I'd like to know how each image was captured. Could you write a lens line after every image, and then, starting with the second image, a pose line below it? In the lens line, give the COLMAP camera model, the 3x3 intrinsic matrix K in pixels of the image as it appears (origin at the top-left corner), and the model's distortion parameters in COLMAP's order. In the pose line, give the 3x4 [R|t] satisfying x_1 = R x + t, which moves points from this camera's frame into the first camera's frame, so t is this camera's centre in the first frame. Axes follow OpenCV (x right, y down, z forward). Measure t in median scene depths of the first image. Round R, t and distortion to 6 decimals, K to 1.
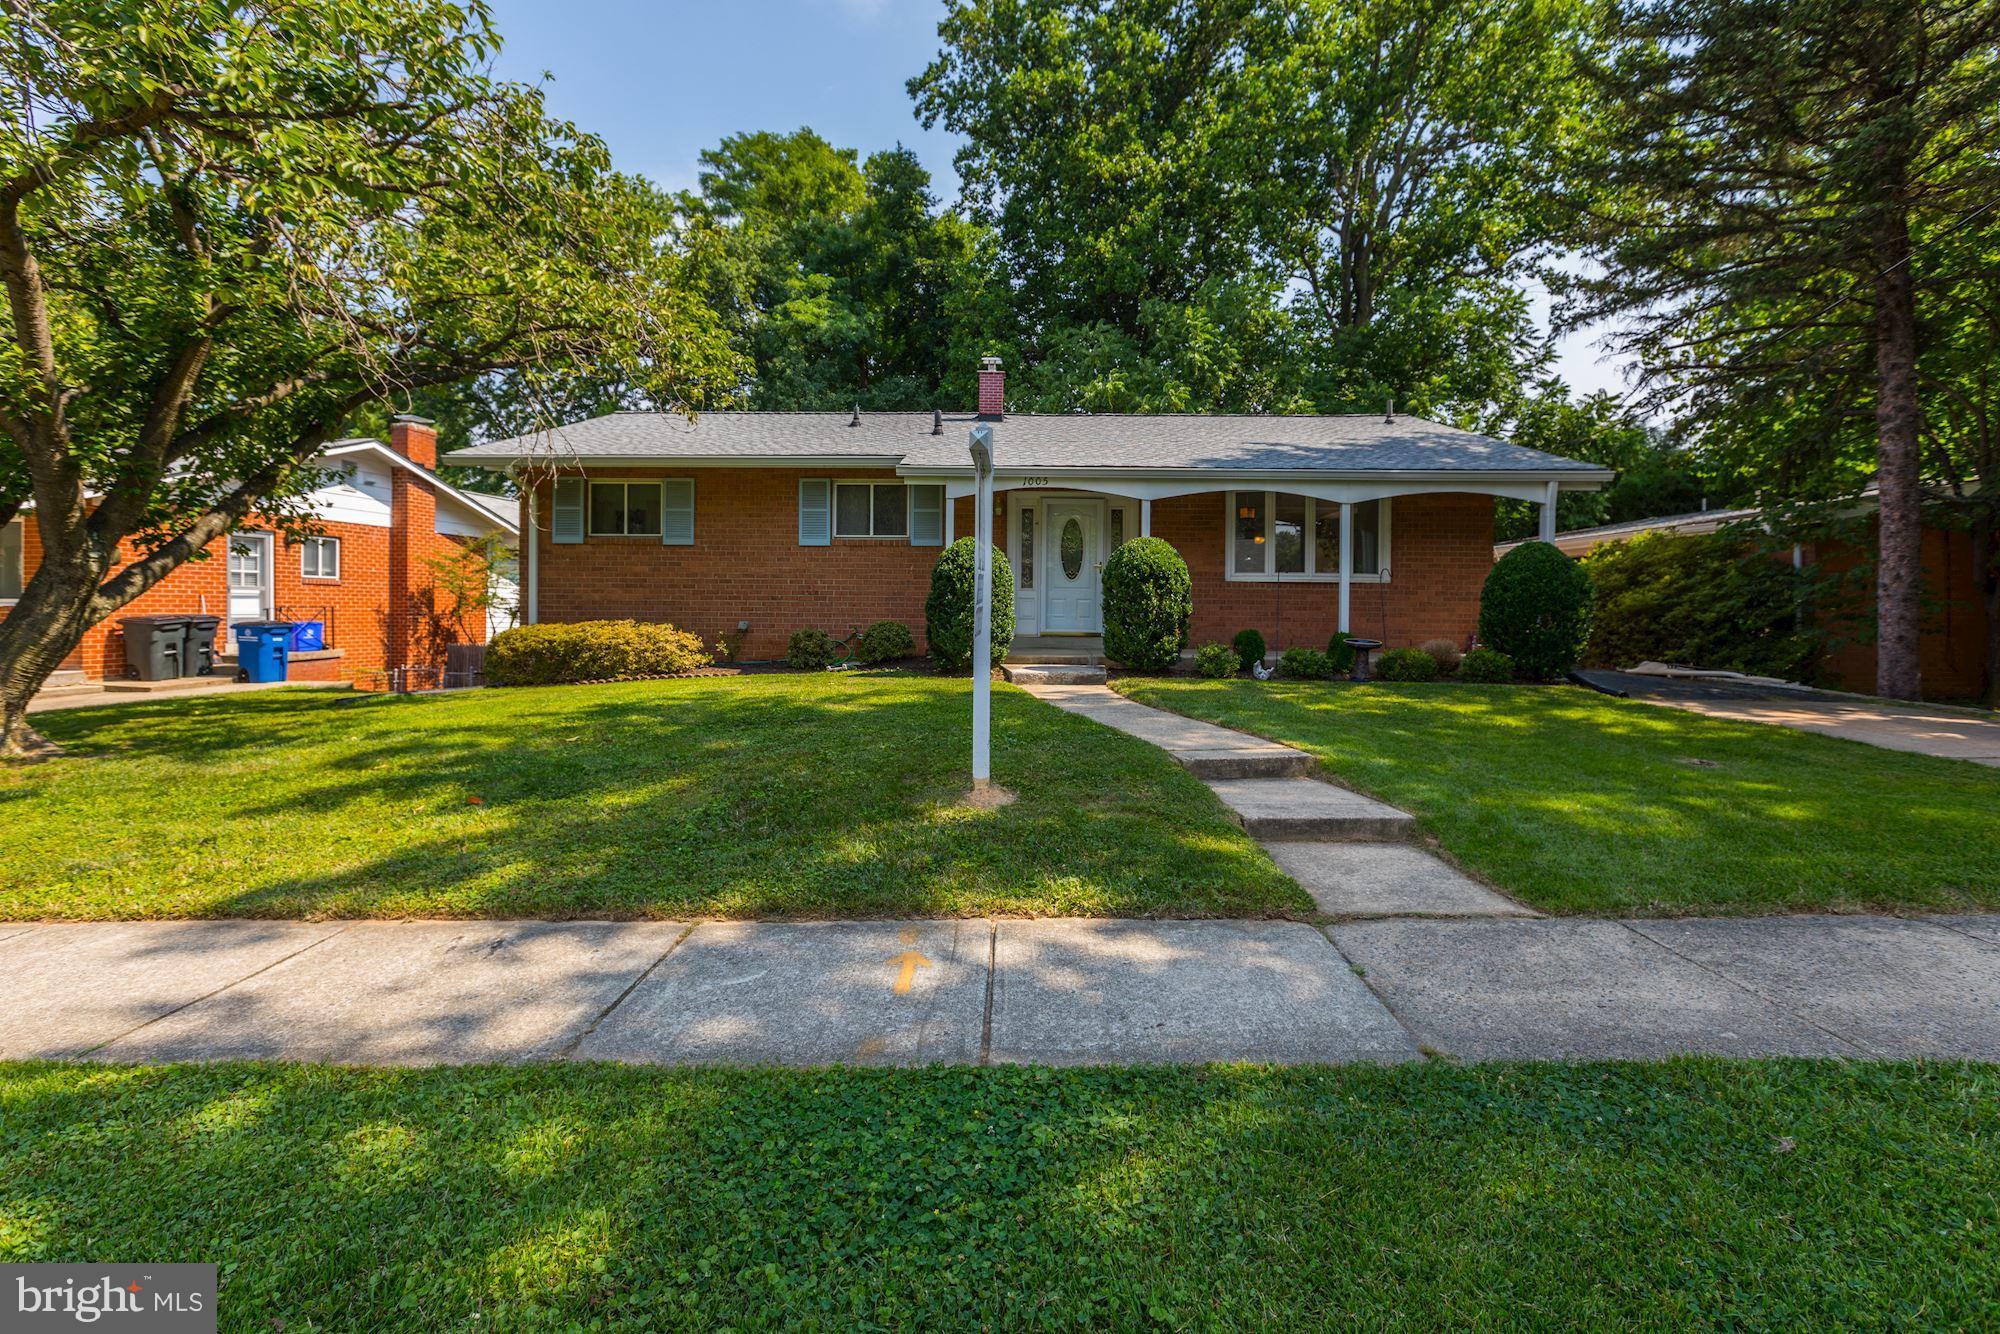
lens RADIAL K [[931.3, 0, 1003.9], [0, 931.3, 603.2], [0, 0, 1]] dist [-0.017453, 0.000250]
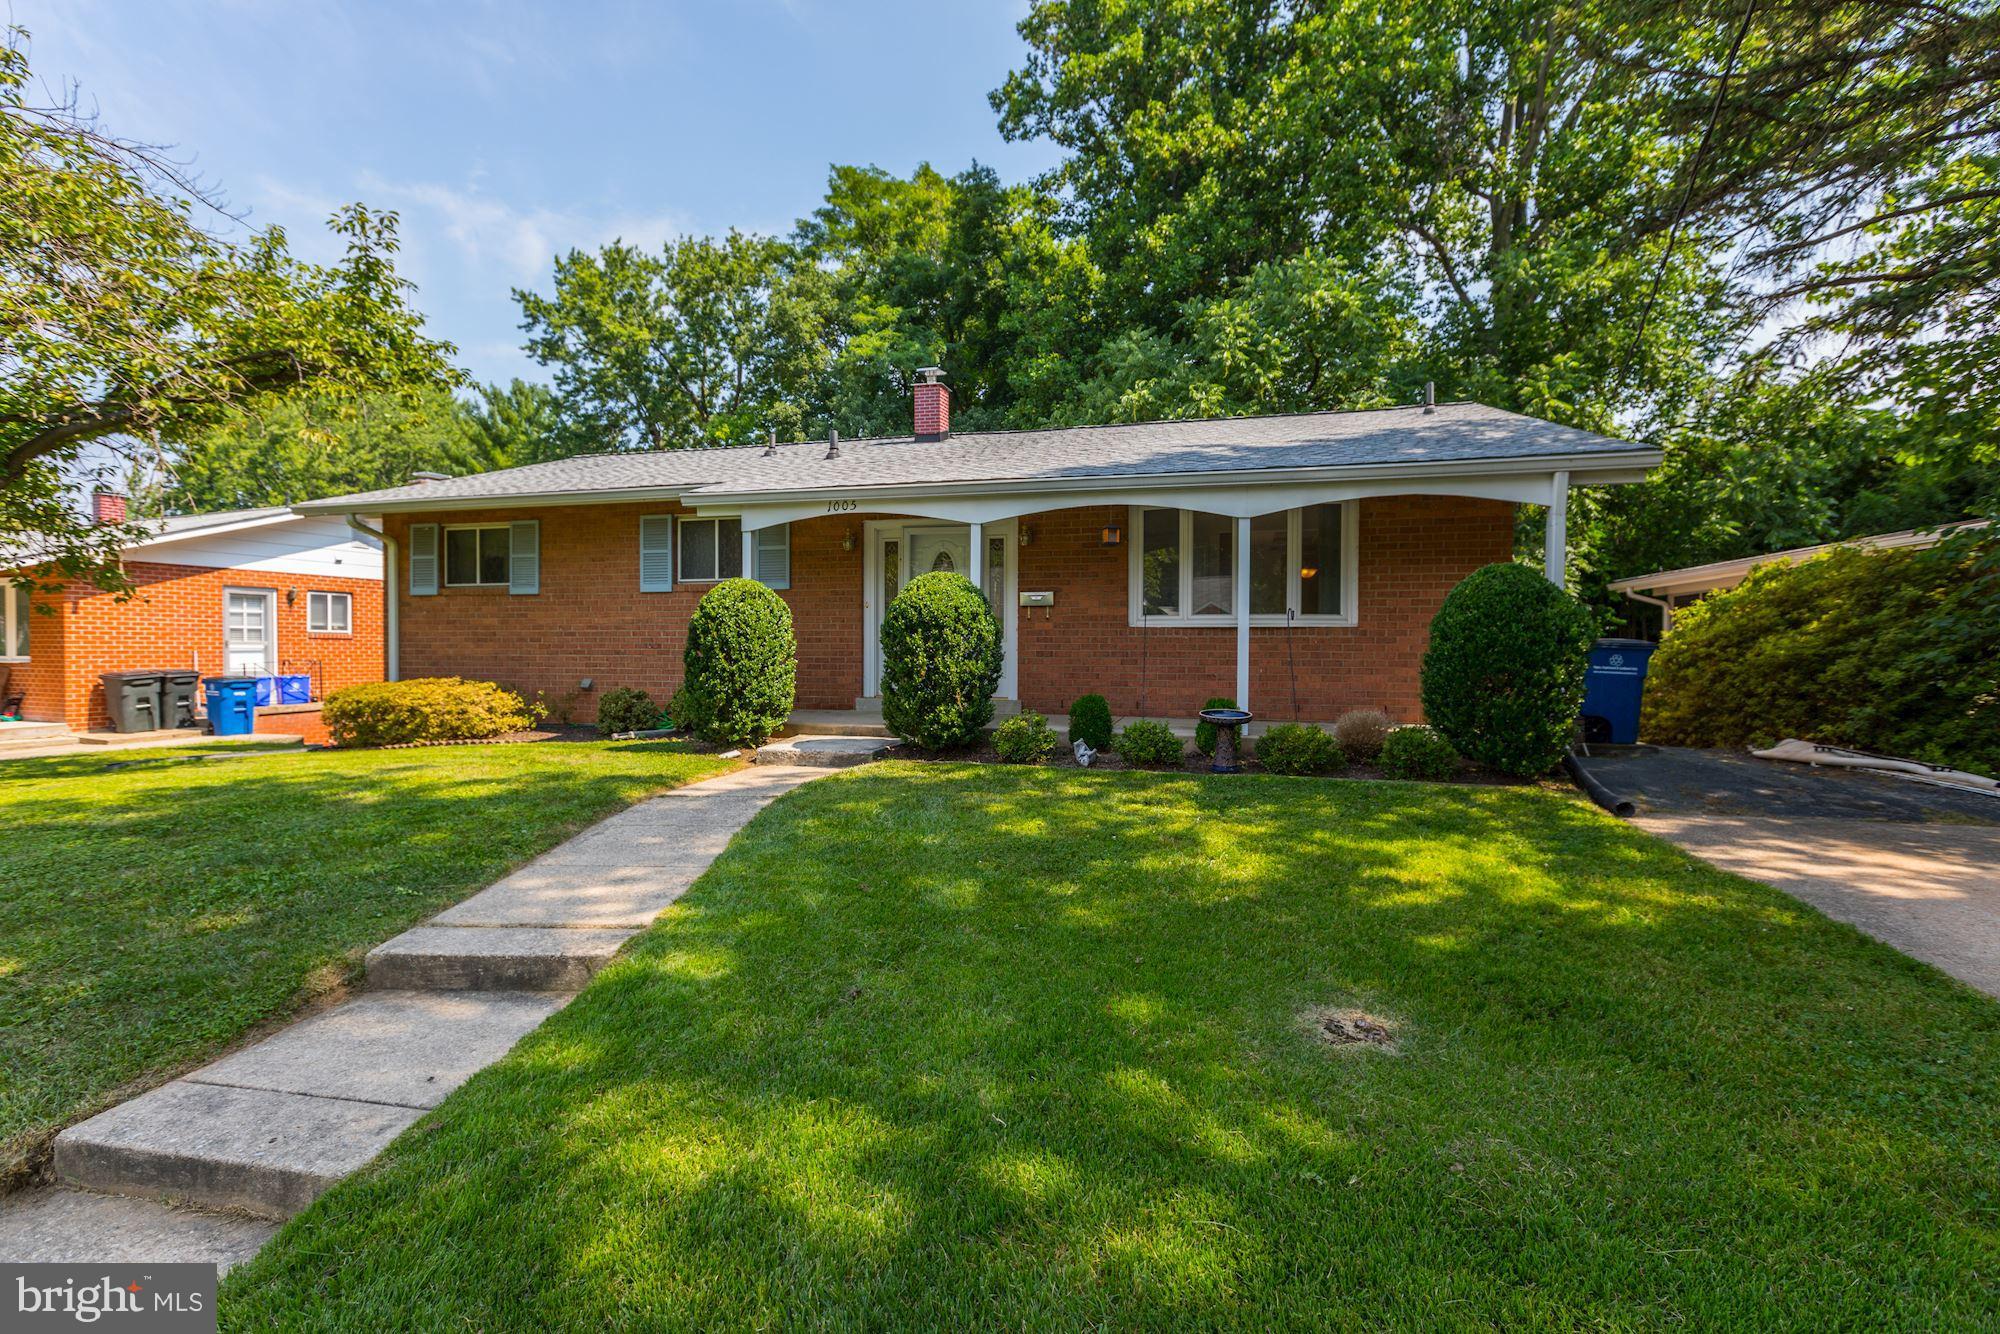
lens RADIAL K [[925.1, 0, 991.3], [0, 925.1, 660.7], [0, 0, 1]] dist [-0.022920, 0.010243]
pose [[0.971747, -0.002954, -0.236007, 0.285763], [0.006946, 0.999847, 0.016085, -0.008568], [0.235923, -0.017270, 0.971618, 0.216383]]
